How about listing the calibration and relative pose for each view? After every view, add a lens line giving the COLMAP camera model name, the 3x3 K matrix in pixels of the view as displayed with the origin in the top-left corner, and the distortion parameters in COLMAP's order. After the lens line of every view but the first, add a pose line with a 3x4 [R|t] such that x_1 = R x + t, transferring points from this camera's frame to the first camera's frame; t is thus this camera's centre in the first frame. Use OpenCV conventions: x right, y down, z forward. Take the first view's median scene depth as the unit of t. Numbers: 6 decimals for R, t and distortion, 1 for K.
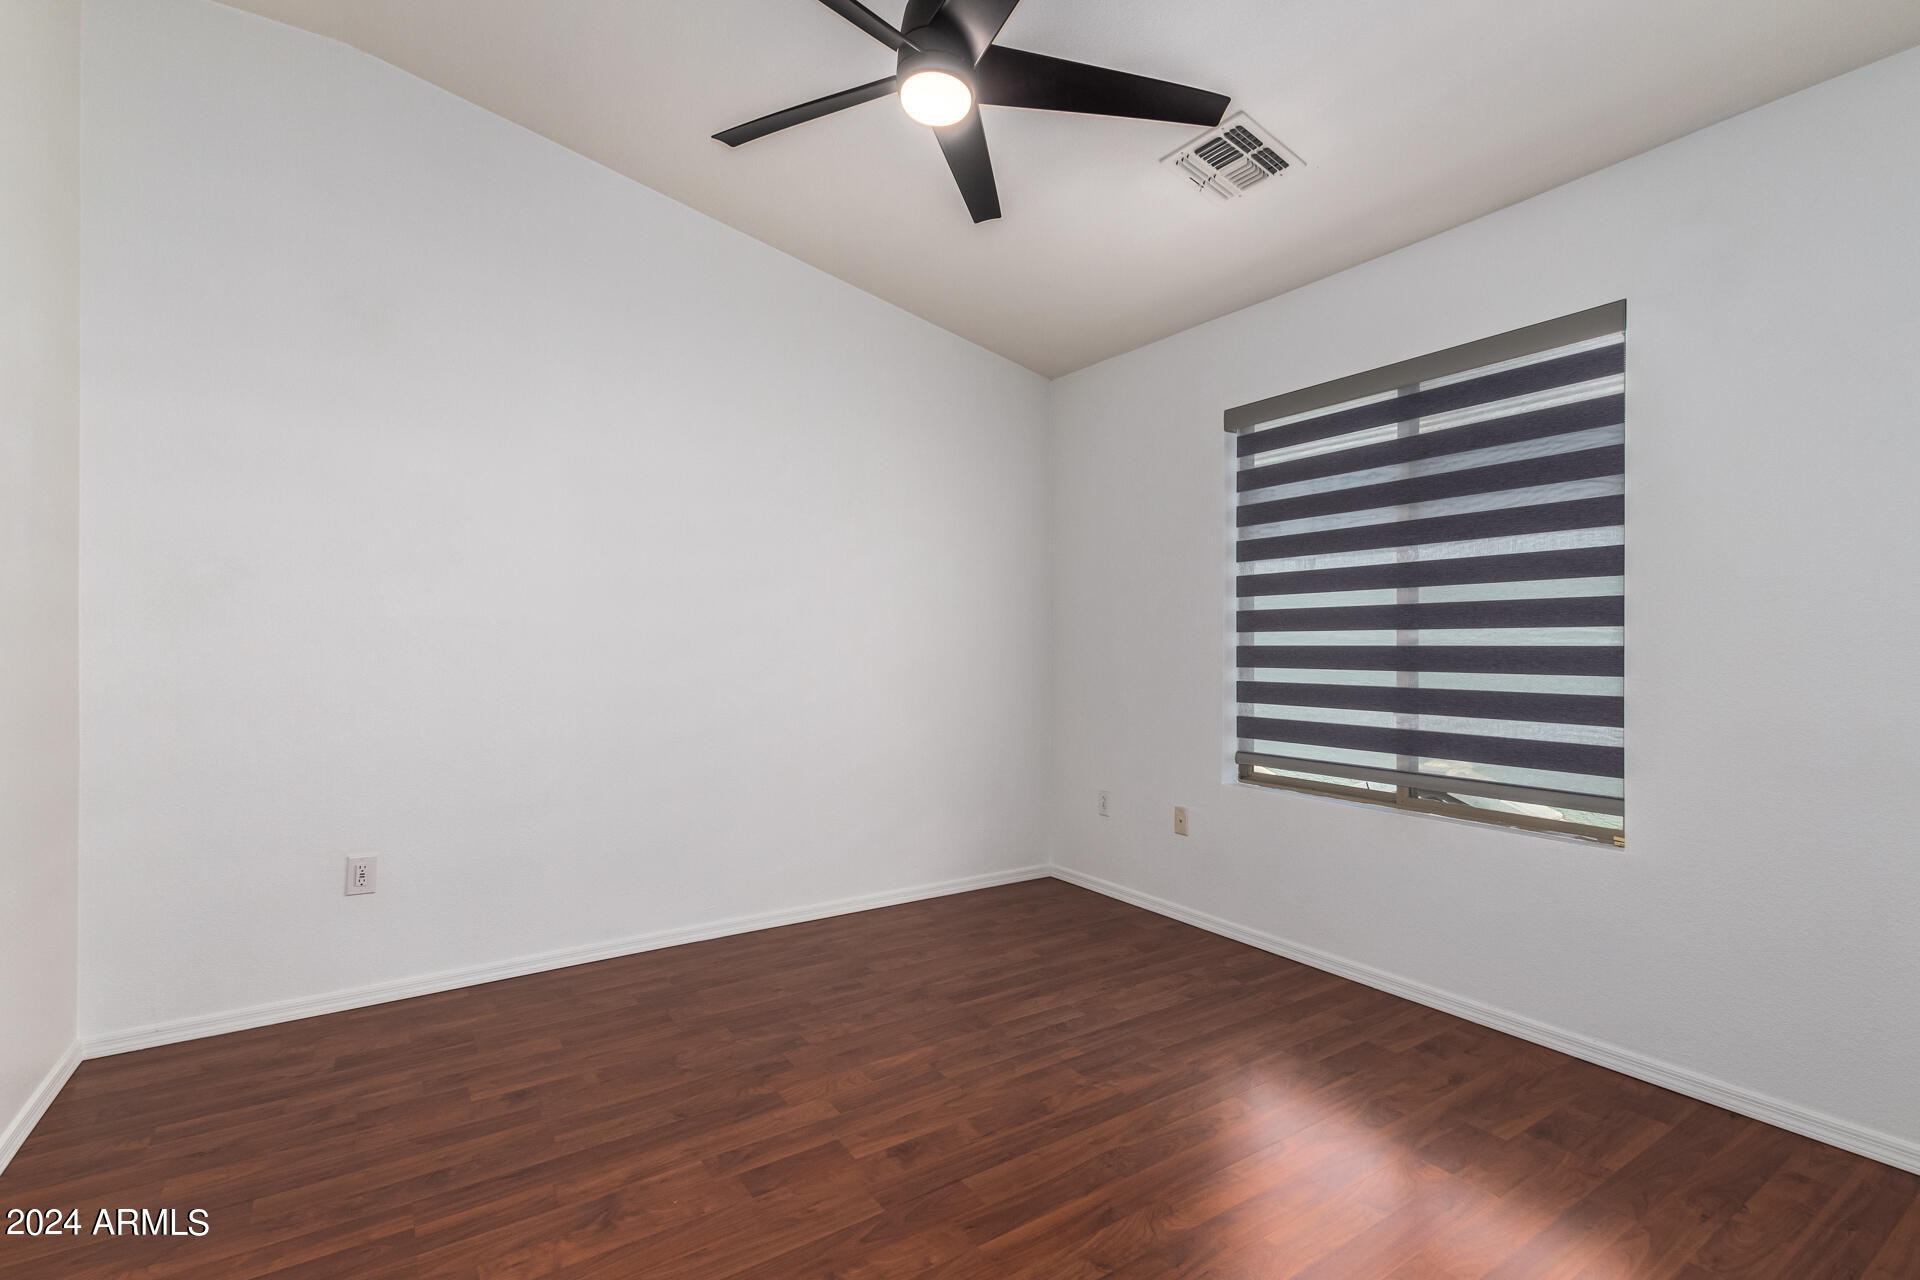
lens RADIAL K [[885.4, 0, 960.0], [0, 885.4, 640.0], [0, 0, 1]] dist [0.003099, 0.000526]
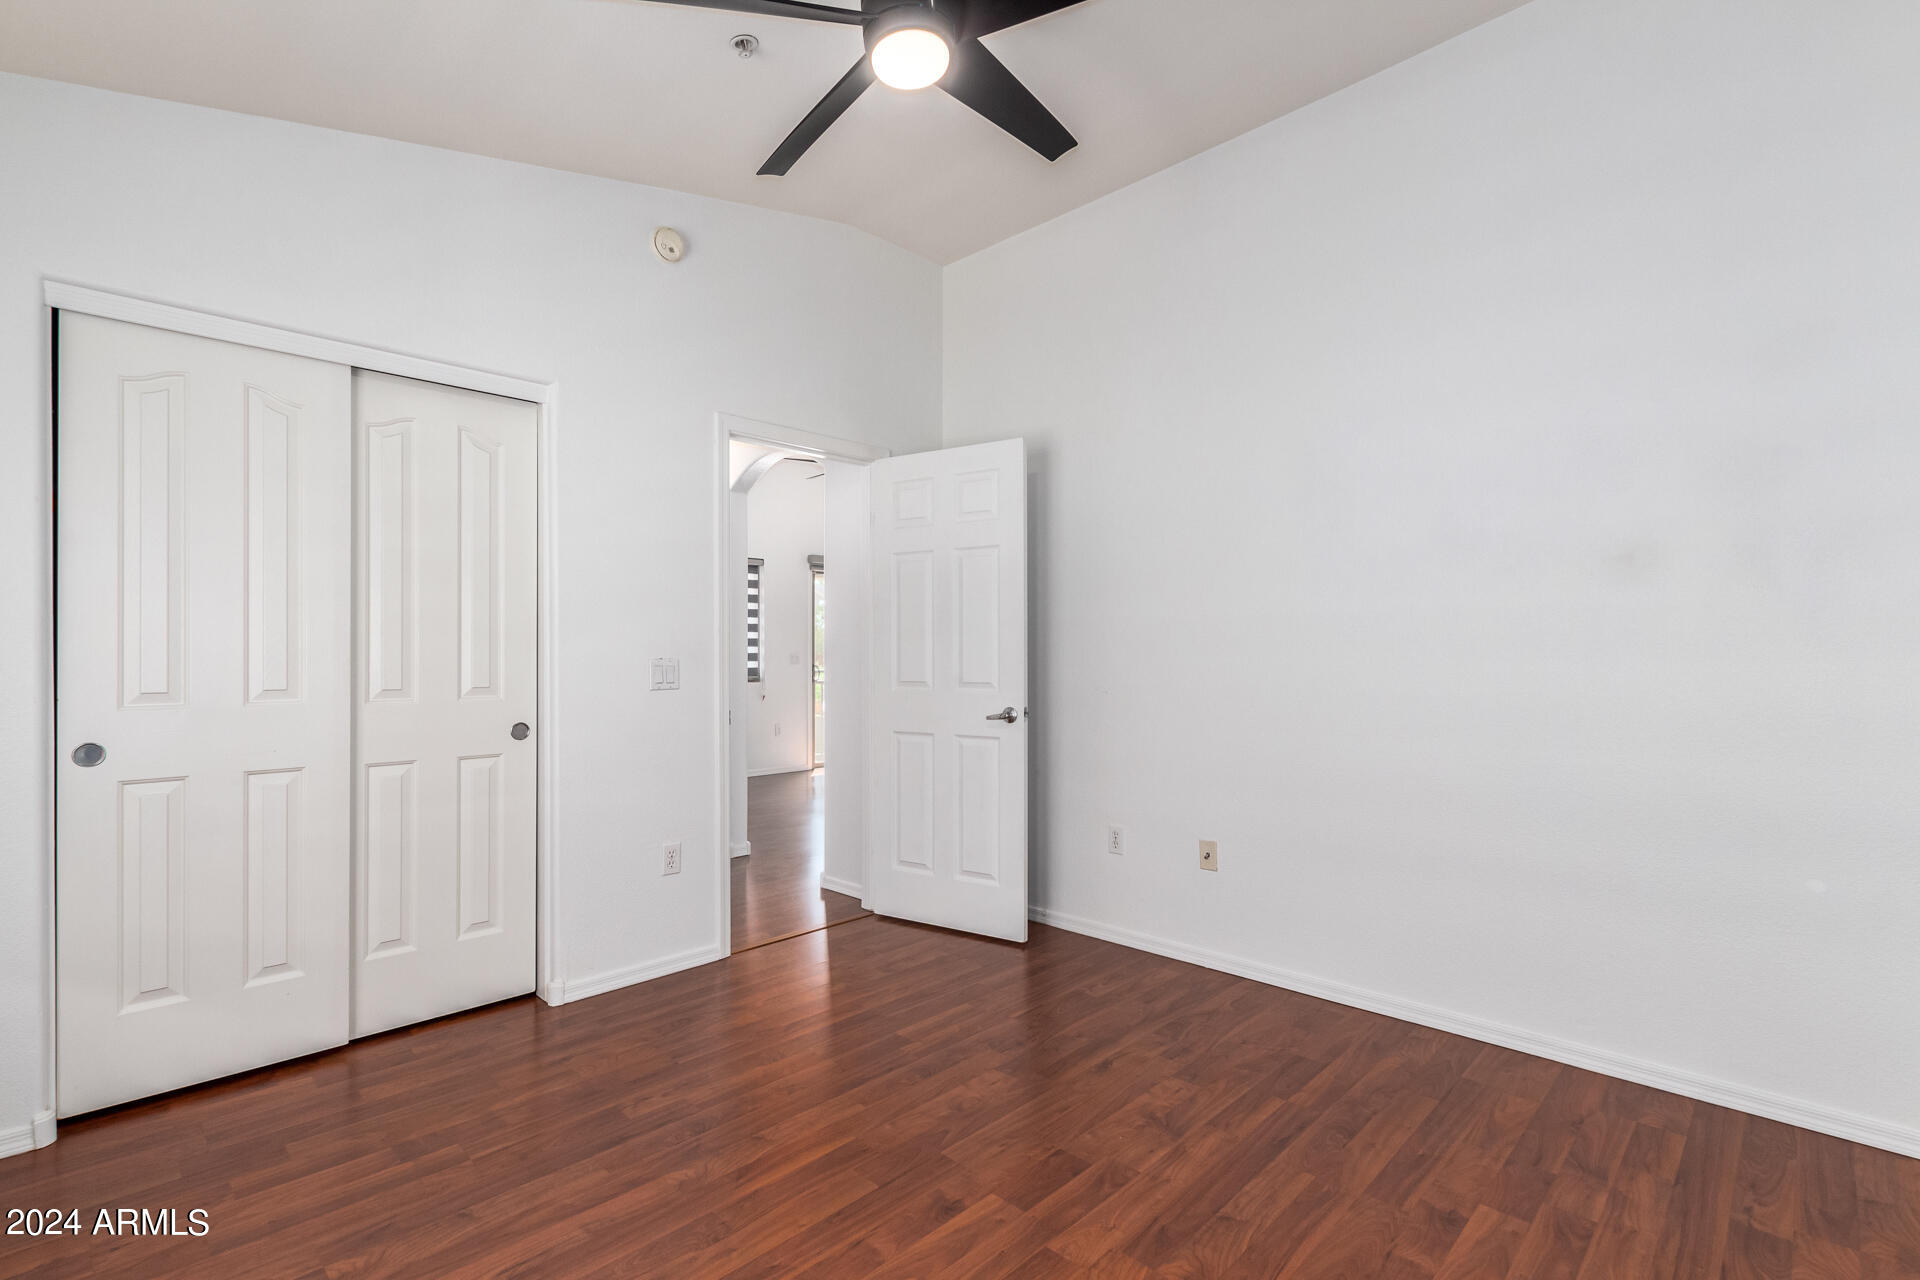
lens RADIAL K [[885.4, 0, 960.0], [0, 885.4, 640.0], [0, 0, 1]] dist [0.003099, 0.000526]
pose [[-0.977779, 0.000541, -0.209640, 0.118036], [0.005259, 0.999745, -0.021949, 0.003430], [0.209574, -0.022564, -0.977532, 1.931571]]
